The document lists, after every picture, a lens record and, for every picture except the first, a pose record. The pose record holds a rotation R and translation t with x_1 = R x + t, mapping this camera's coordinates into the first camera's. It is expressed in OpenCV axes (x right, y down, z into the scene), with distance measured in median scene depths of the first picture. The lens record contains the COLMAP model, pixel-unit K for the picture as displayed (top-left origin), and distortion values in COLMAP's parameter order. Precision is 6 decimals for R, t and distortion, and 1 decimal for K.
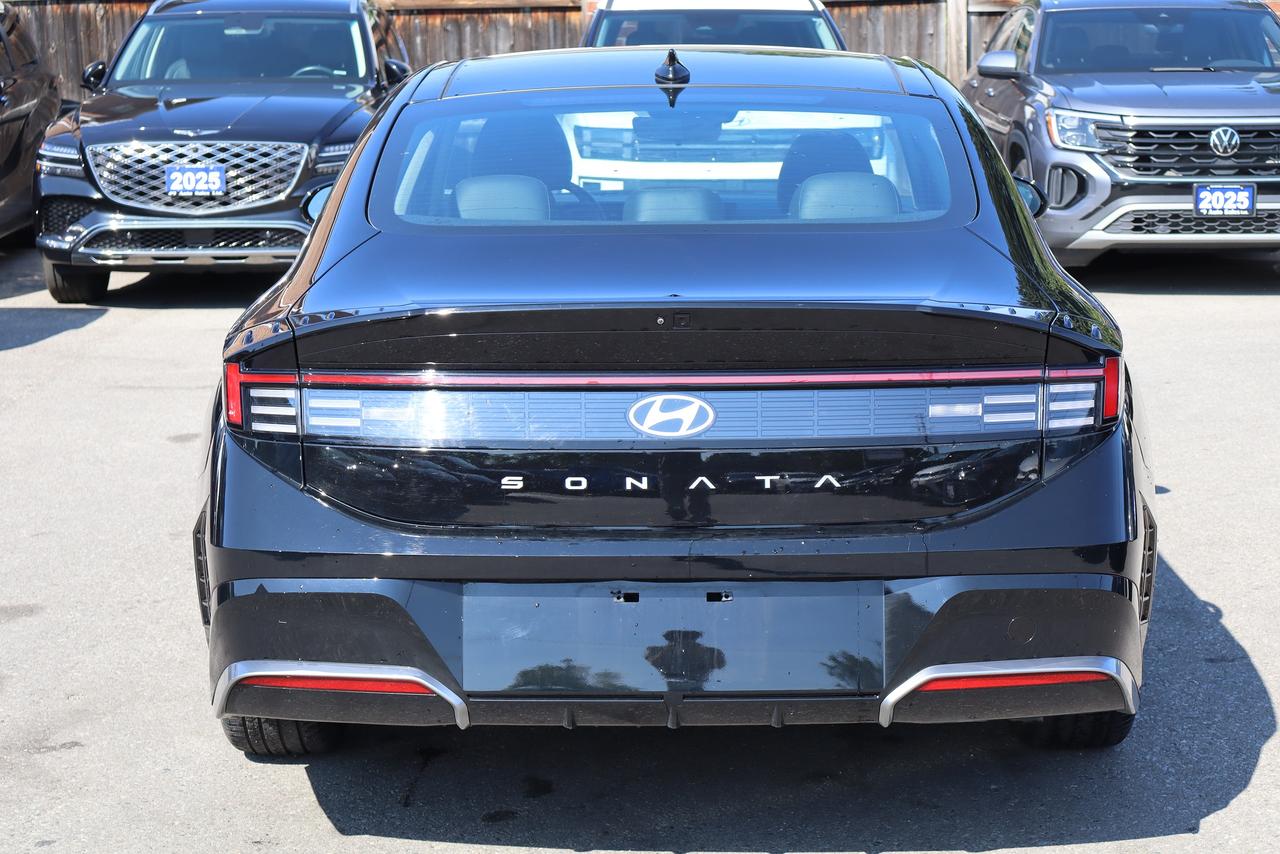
lens RADIAL K [[2600.7, 0, 637.1], [0, 2600.7, 425.2], [0, 0, 1]] dist [-0.041027, 0.000000]
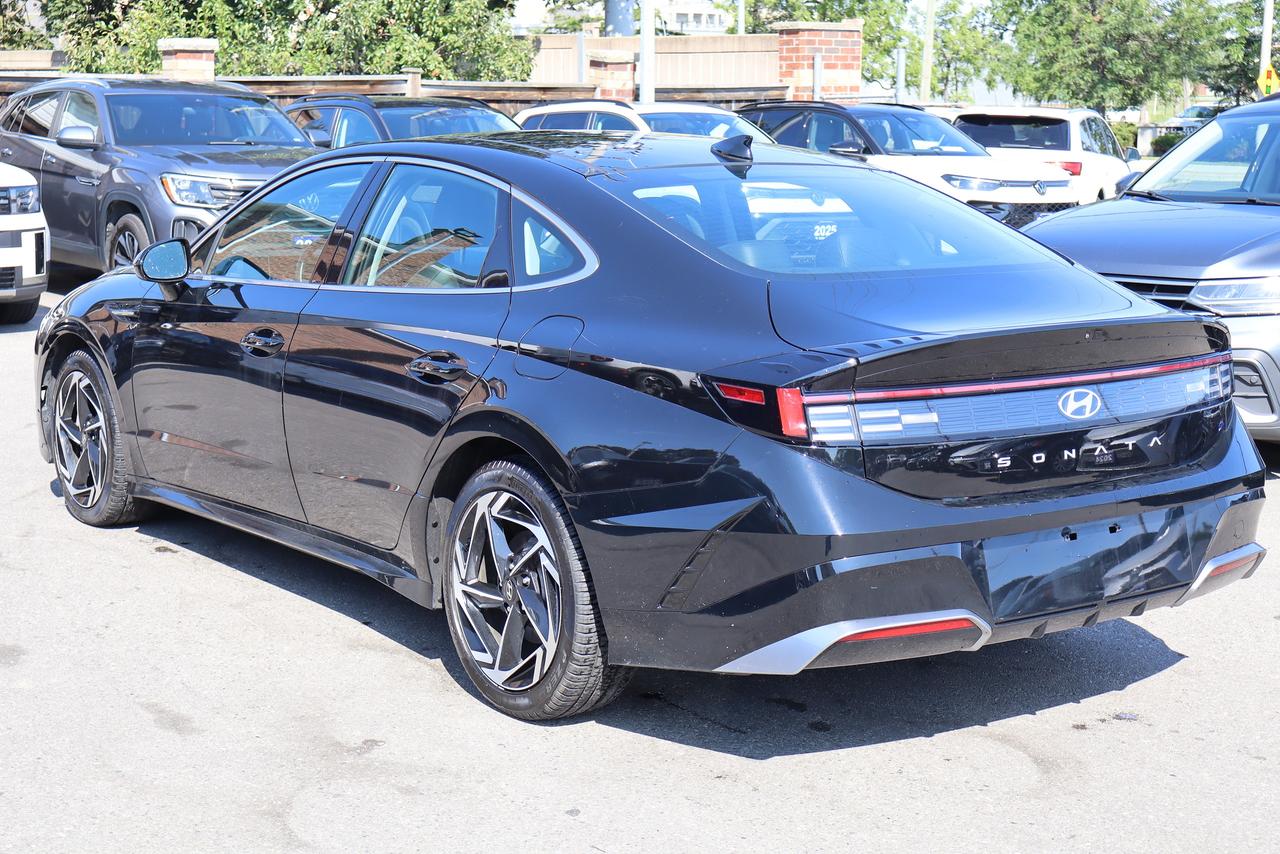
lens RADIAL K [[2000.7, 0, 646.3], [0, 2000.7, 428.0], [0, 0, 1]] dist [0.067148, 0.000000]
pose [[0.786630, -0.076845, 0.612624, -0.807055], [0.072715, 0.996850, 0.031673, -0.040572], [-0.613128, 0.019632, 0.789740, 0.287801]]
